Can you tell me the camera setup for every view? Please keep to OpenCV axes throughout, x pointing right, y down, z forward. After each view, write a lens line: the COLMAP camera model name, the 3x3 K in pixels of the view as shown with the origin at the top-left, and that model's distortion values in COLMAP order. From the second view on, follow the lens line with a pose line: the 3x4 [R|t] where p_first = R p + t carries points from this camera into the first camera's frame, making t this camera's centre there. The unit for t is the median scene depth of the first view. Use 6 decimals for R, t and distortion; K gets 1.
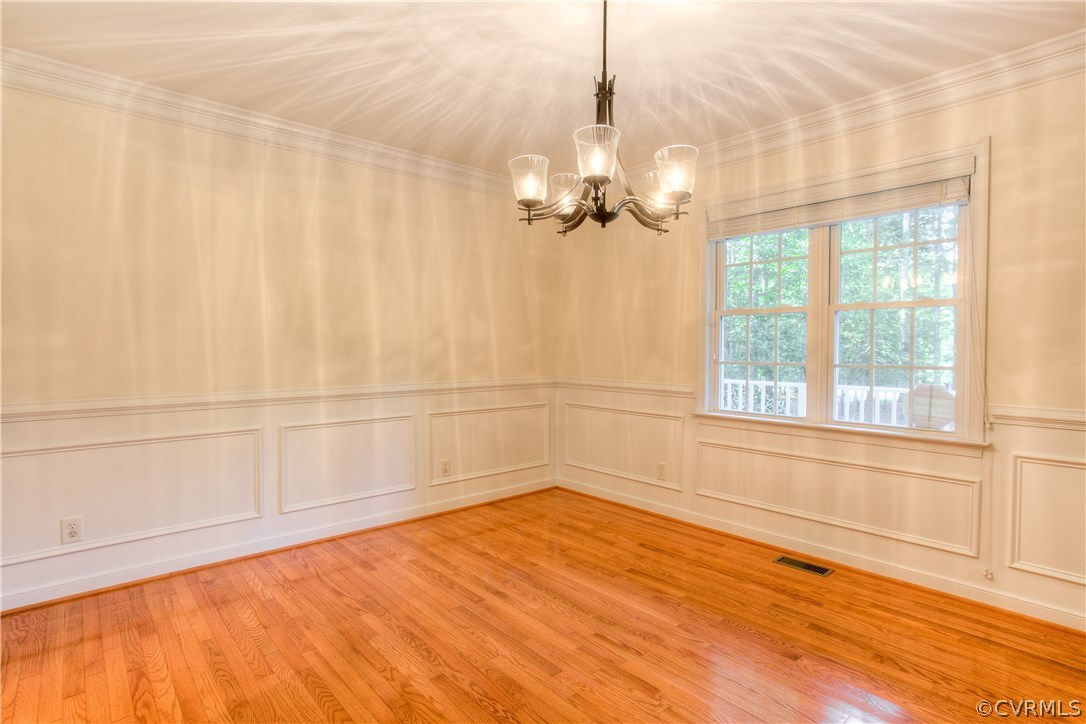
lens RADIAL K [[537.1, 0, 545.0], [0, 537.1, 364.0], [0, 0, 1]] dist [-0.059865, 0.035876]
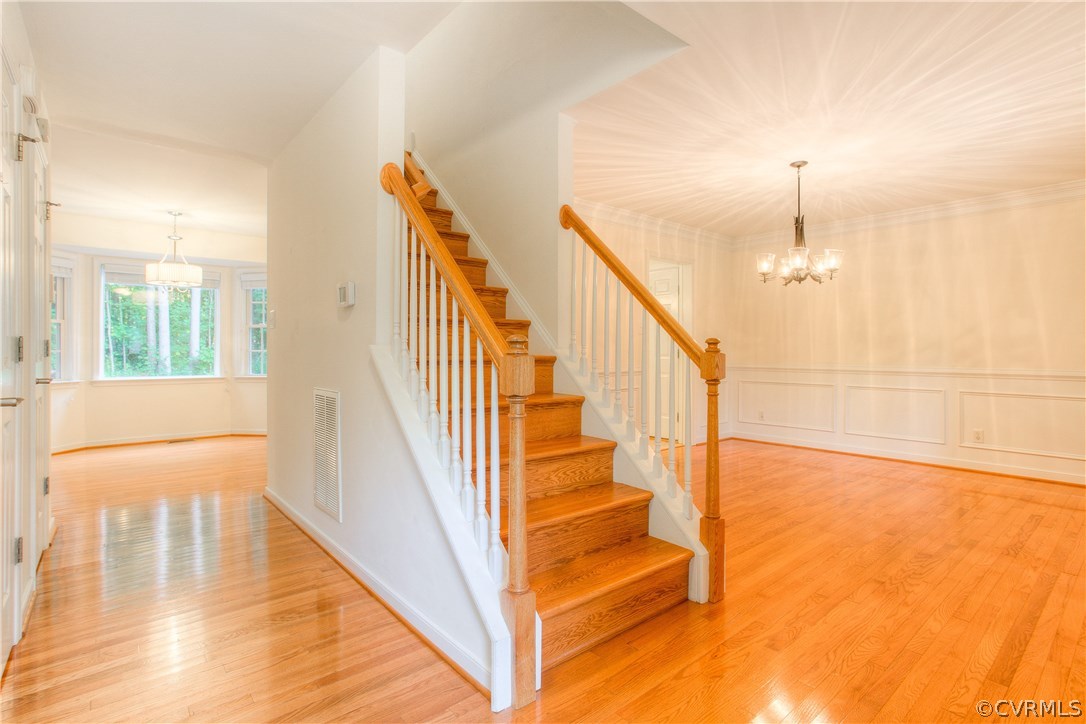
lens RADIAL K [[525.4, 0, 557.0], [0, 525.4, 350.7], [0, 0, 1]] dist [-0.053205, 0.033503]
pose [[0.007554, 0.000769, -0.999971, 1.259959], [-0.034737, 0.999396, 0.000506, 0.030952], [0.999368, 0.034732, 0.007576, -0.015074]]
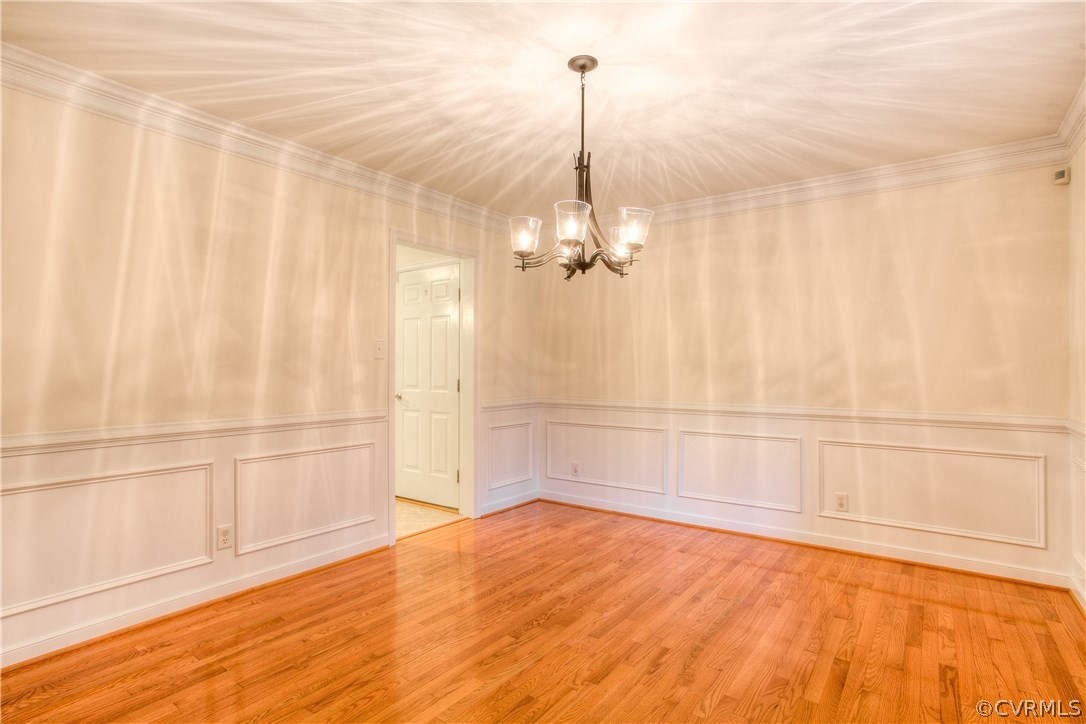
lens RADIAL K [[537.1, 0, 545.0], [0, 537.1, 364.0], [0, 0, 1]] dist [-0.059865, 0.035876]
pose [[0.231789, -0.010238, -0.972712, 0.716885], [-0.034491, 0.999229, -0.018736, -0.011450], [0.972154, 0.037893, 0.231257, 0.350081]]
